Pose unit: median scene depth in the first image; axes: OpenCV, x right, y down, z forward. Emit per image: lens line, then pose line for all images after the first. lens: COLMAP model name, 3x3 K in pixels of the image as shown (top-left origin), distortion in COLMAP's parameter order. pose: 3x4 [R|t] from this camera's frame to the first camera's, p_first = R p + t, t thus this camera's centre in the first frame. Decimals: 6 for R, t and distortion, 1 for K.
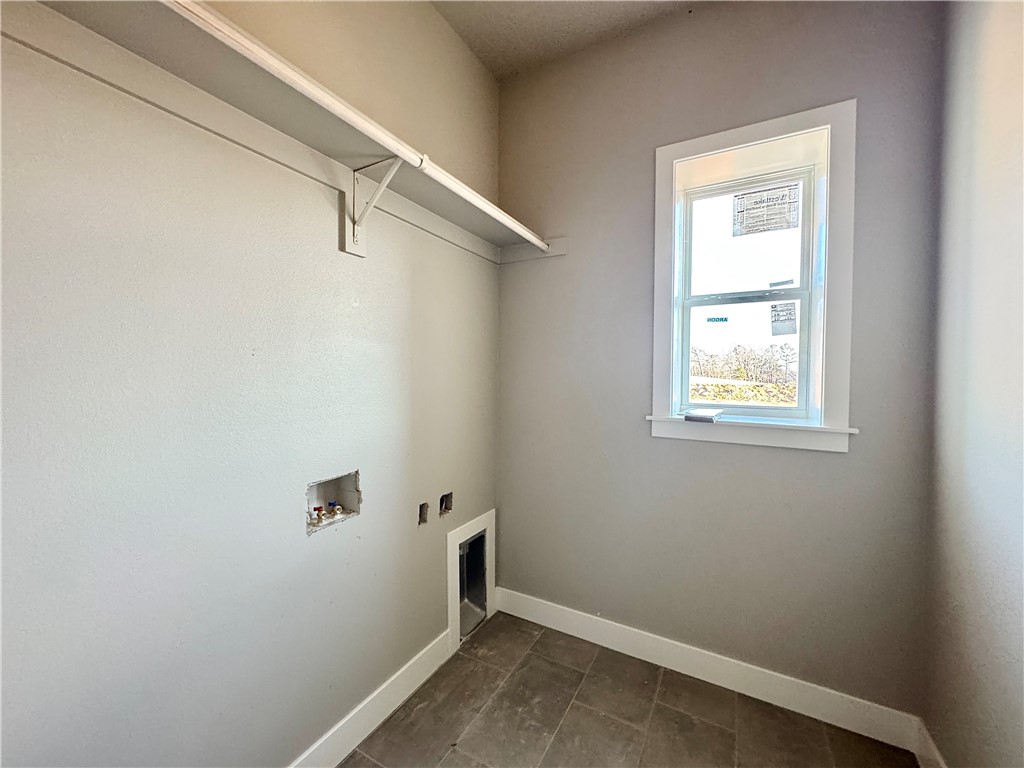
lens RADIAL K [[410.6, 0, 505.1], [0, 410.6, 387.1], [0, 0, 1]] dist [-0.005154, 0.000085]
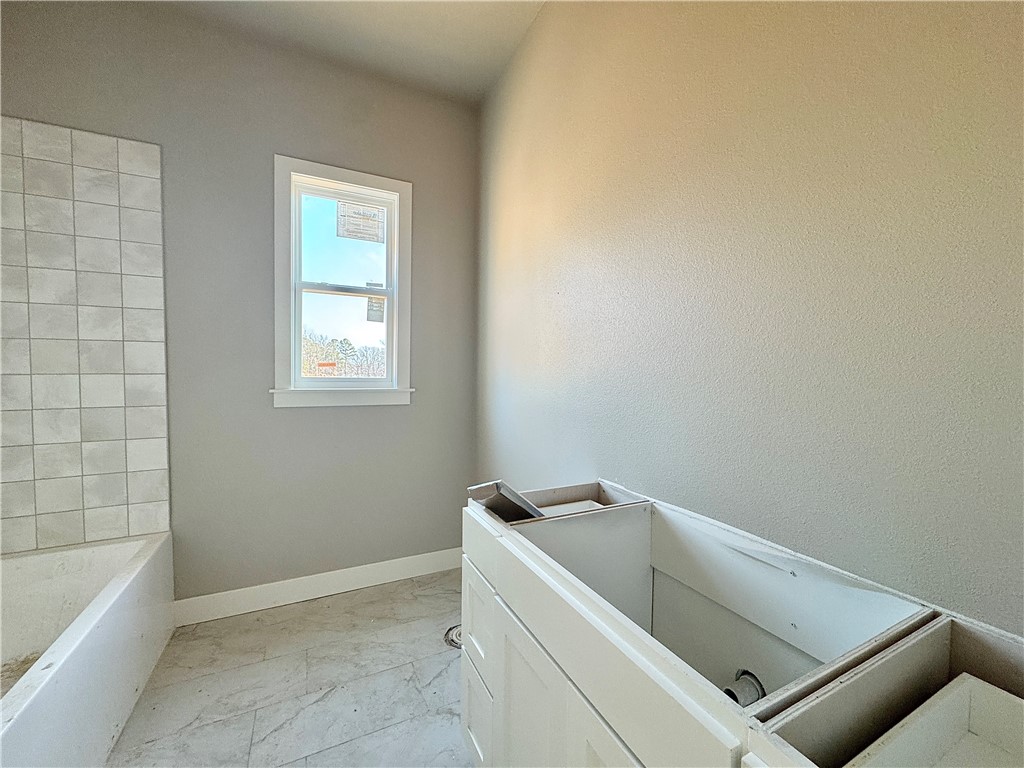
lens RADIAL K [[410.6, 0, 507.0], [0, 410.6, 387.7], [0, 0, 1]] dist [-0.005154, 0.000085]
pose [[0.622897, -0.043547, 0.781091, -0.091343], [0.000872, 0.998487, 0.054973, 0.002944], [-0.782303, -0.033561, 0.621993, -0.148823]]
